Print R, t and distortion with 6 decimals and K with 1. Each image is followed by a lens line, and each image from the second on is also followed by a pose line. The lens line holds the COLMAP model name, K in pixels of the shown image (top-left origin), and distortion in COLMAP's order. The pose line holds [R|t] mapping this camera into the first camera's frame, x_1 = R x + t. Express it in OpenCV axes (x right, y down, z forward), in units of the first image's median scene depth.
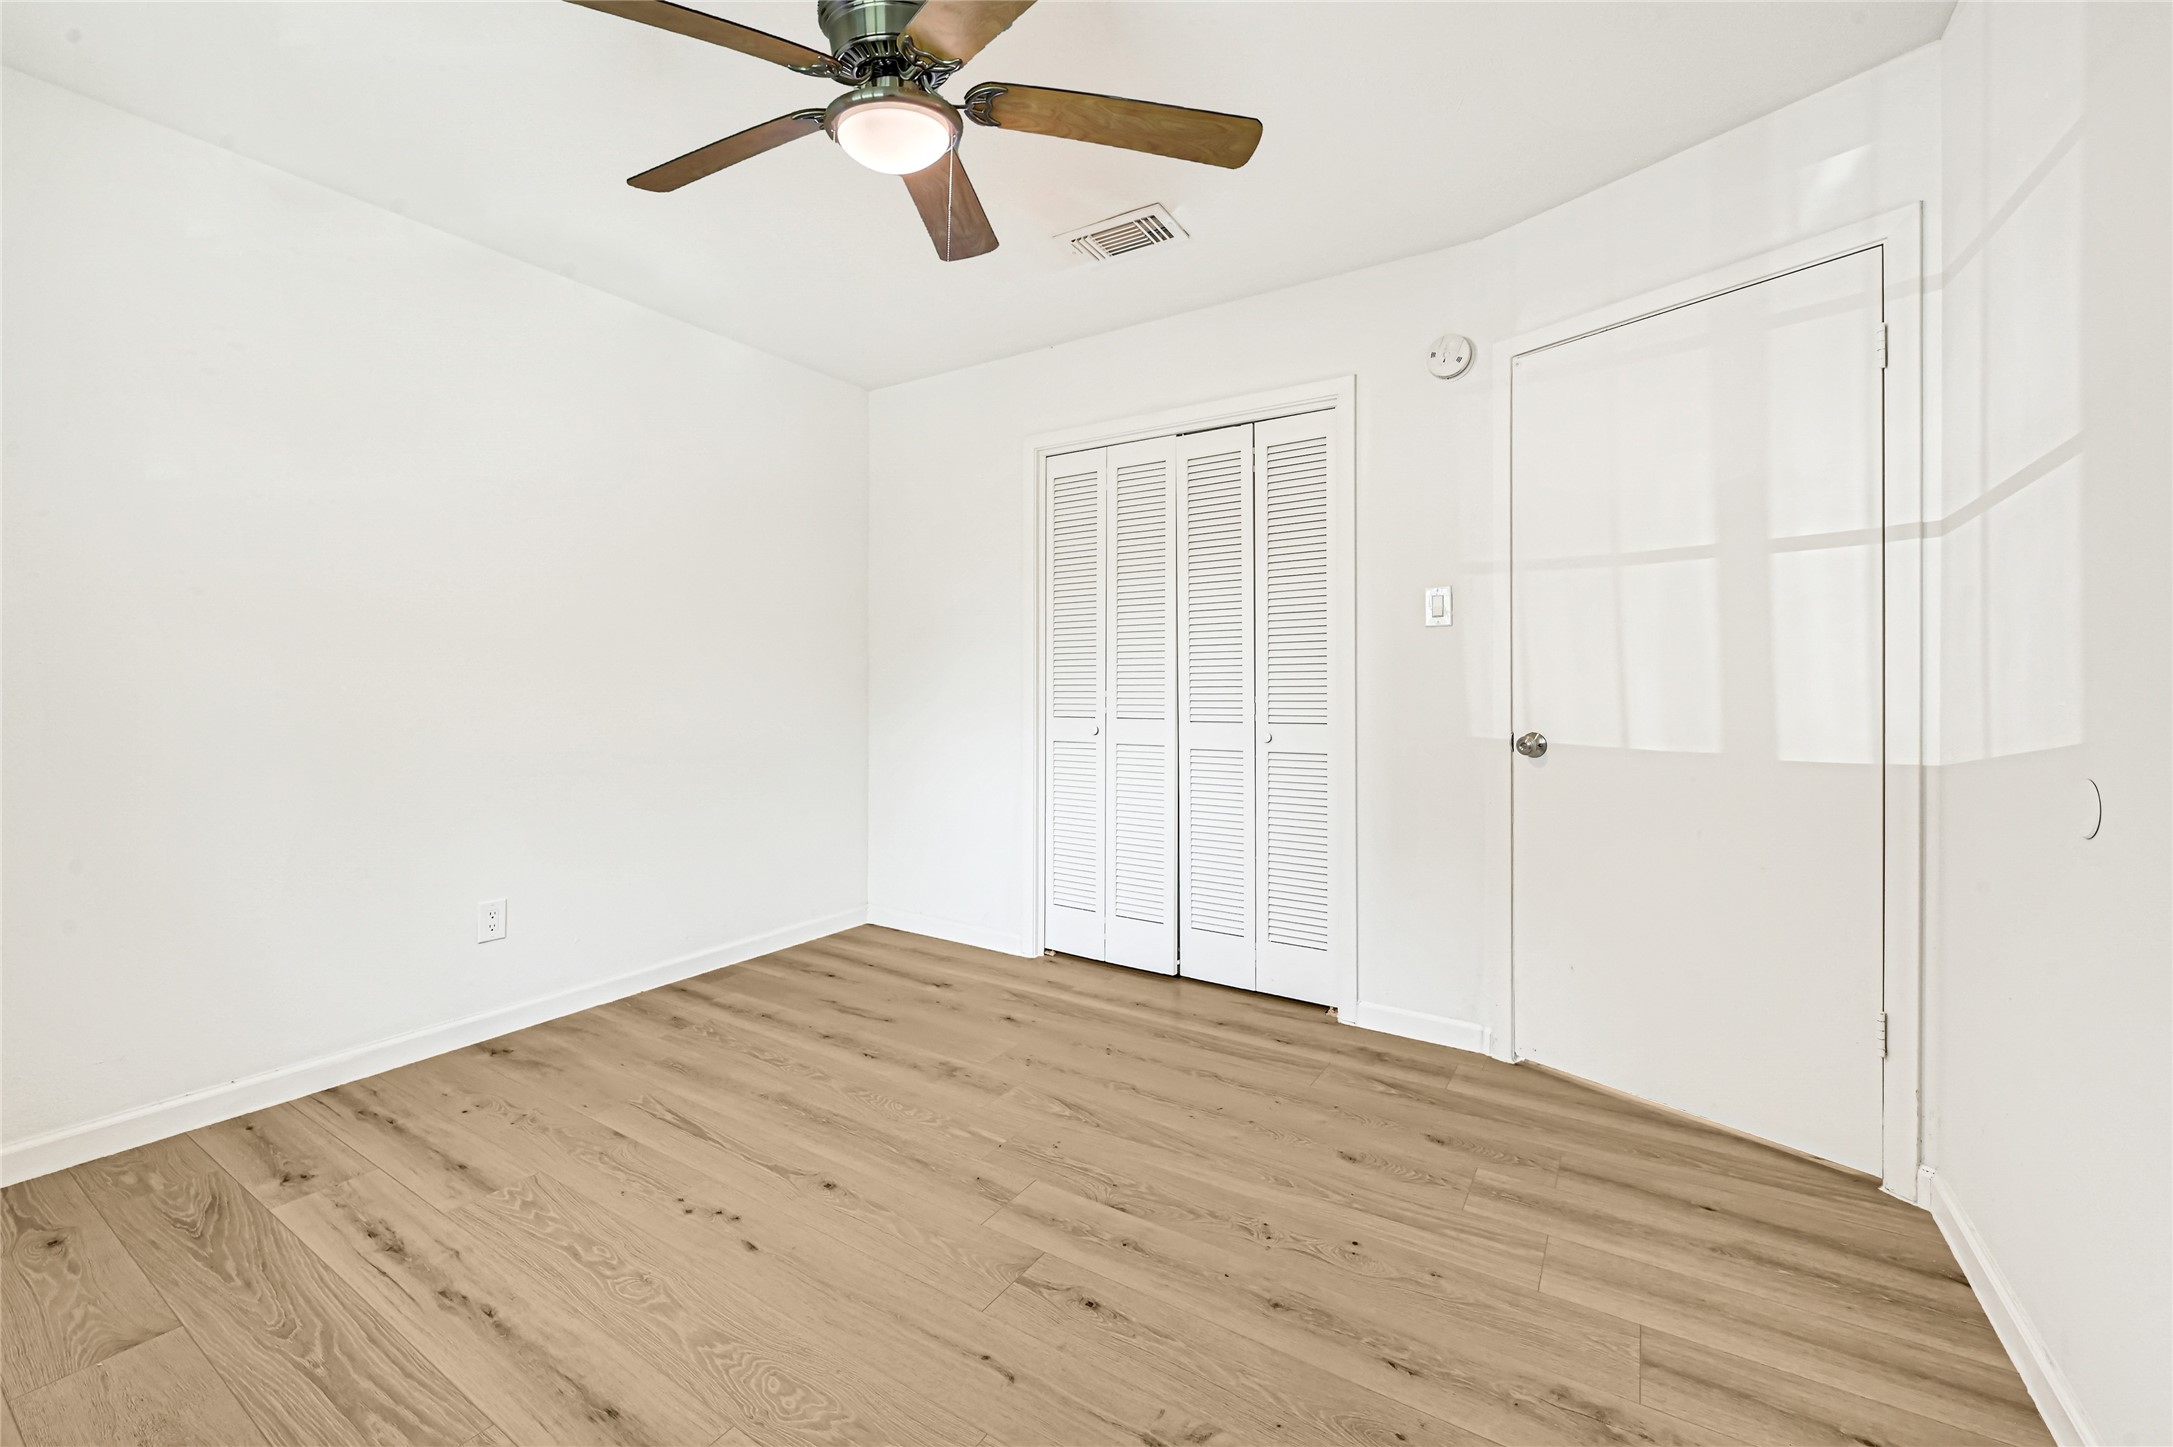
lens RADIAL K [[894.9, 0, 1074.6], [0, 894.9, 707.1], [0, 0, 1]] dist [0.000572, 0.000002]
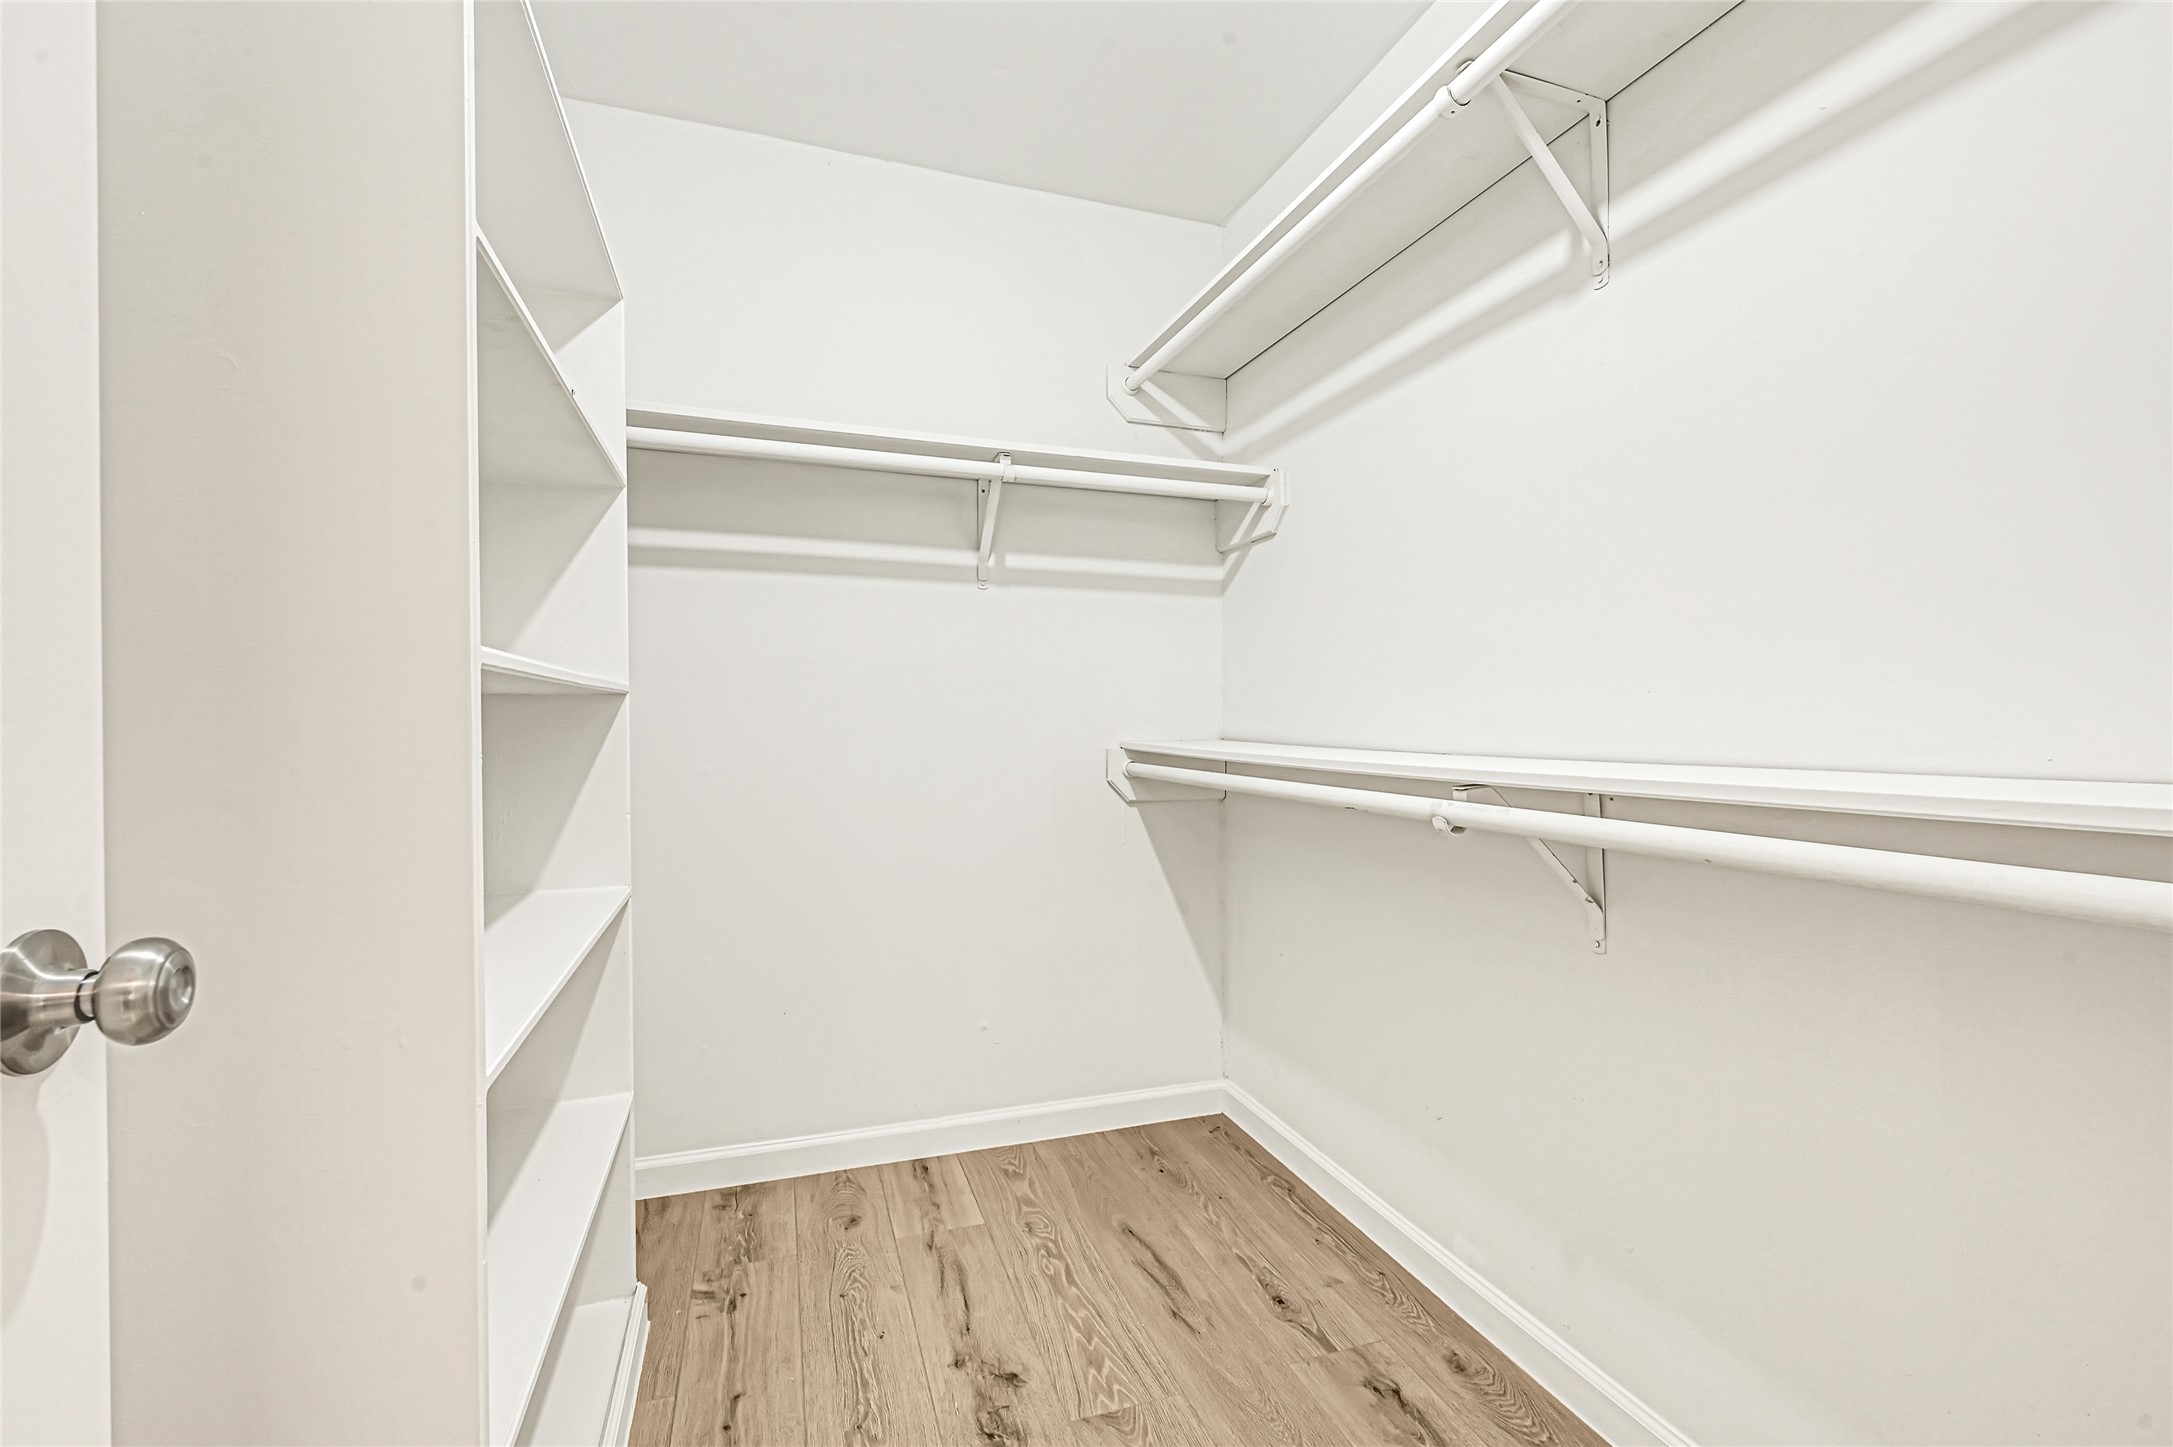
lens RADIAL K [[927.2, 0, 1086.5], [0, 927.2, 723.5], [0, 0, 1]] dist [-0.000279, -0.000032]
pose [[-0.791767, -0.005076, 0.610802, -1.254194], [0.009525, 0.999741, 0.020656, -0.038769], [-0.610749, 0.022172, -0.791514, 1.866343]]
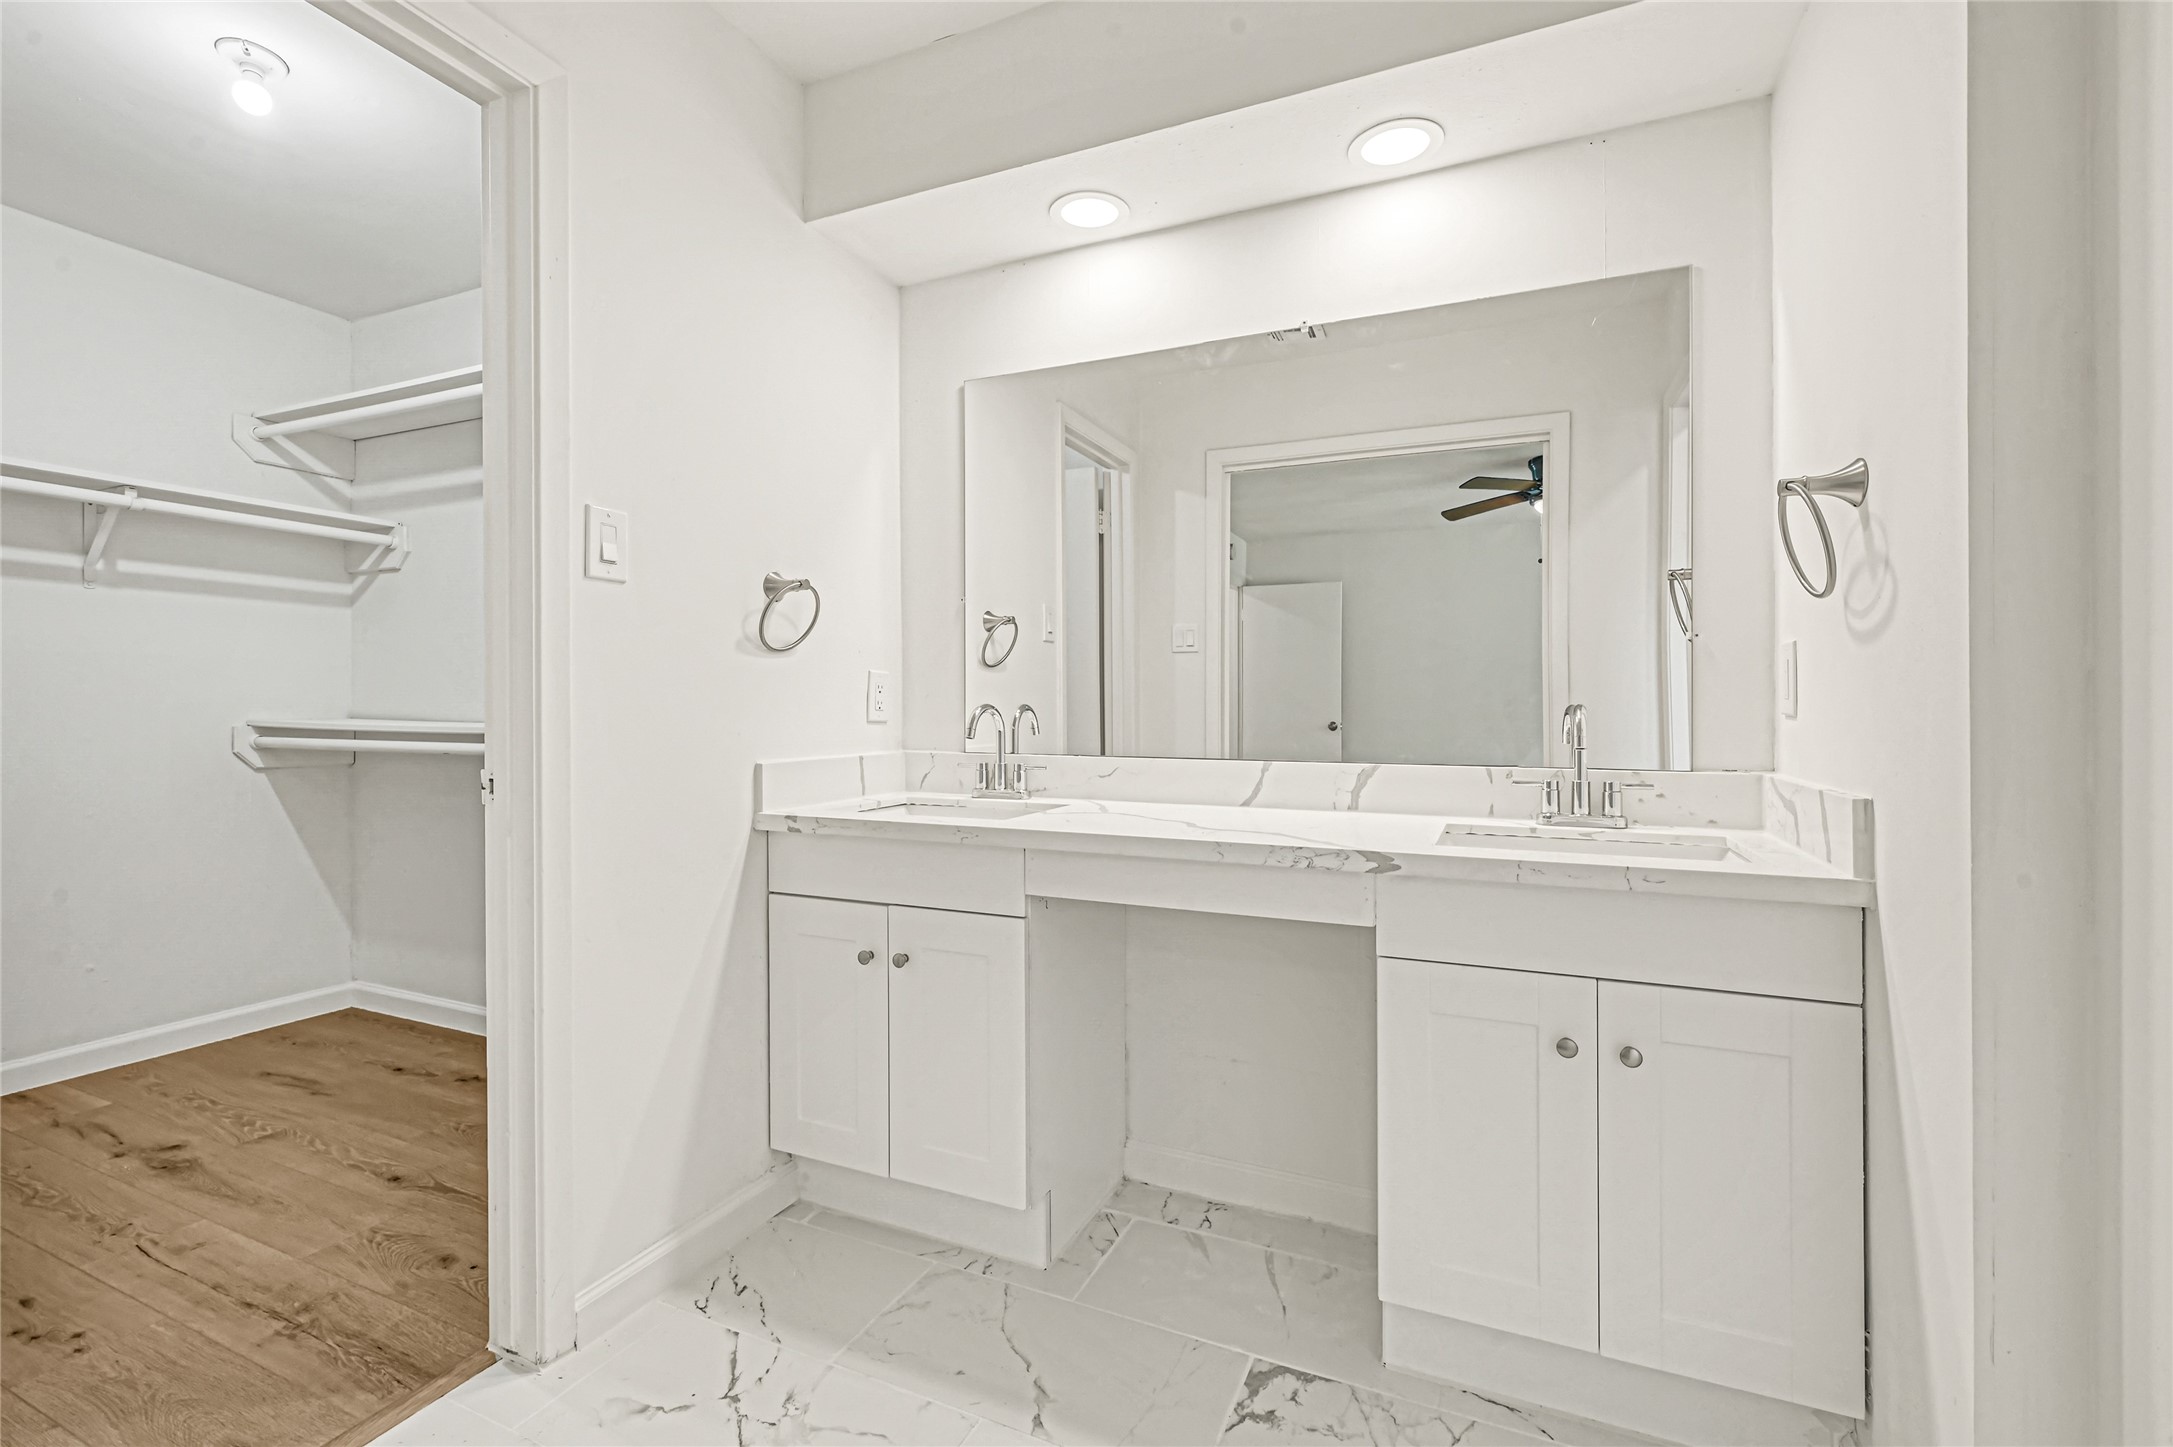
lens RADIAL K [[963.5, 0, 1111.7], [0, 963.5, 709.2], [0, 0, 1]] dist [0.000969, 0.000699]
pose [[-0.987385, -0.003394, -0.158304, -1.770029], [-0.006843, 0.999751, 0.021245, -0.052263], [0.158192, 0.022060, -0.987162, 2.801614]]
